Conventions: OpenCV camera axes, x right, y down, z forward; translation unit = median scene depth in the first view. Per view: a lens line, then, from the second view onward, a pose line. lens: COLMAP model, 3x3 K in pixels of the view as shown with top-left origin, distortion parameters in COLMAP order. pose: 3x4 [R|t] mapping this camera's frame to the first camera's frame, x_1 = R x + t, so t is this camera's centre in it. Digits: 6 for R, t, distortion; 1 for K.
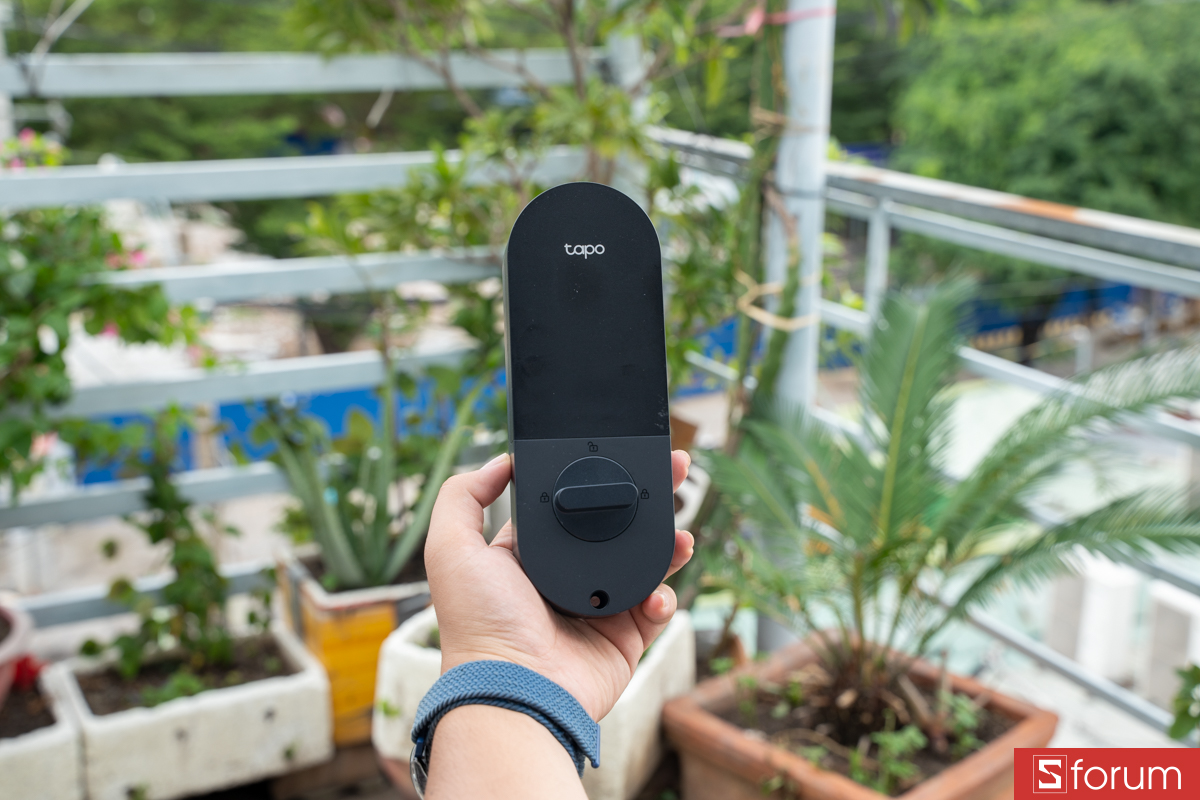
lens RADIAL K [[1579.1, 0, 600.0], [0, 1579.1, 400.0], [0, 0, 1]] dist [0.082110, 0.042382]
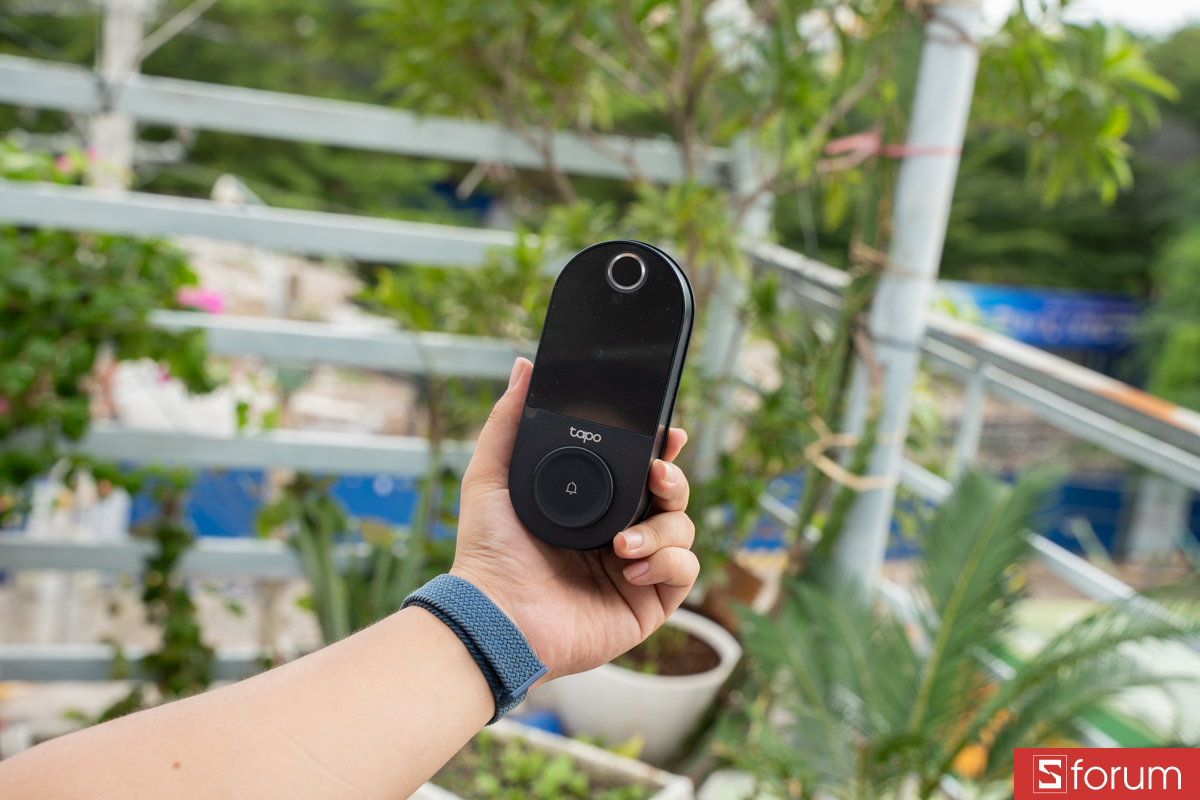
lens RADIAL K [[1903.7, 0, 600.0], [0, 1903.7, 400.0], [0, 0, 1]] dist [0.059693, 0.065428]
pose [[0.982545, 0.158119, -0.098000, 0.073150], [-0.164624, 0.984390, -0.062251, -0.002468], [0.086627, 0.077298, 0.993238, -0.092286]]
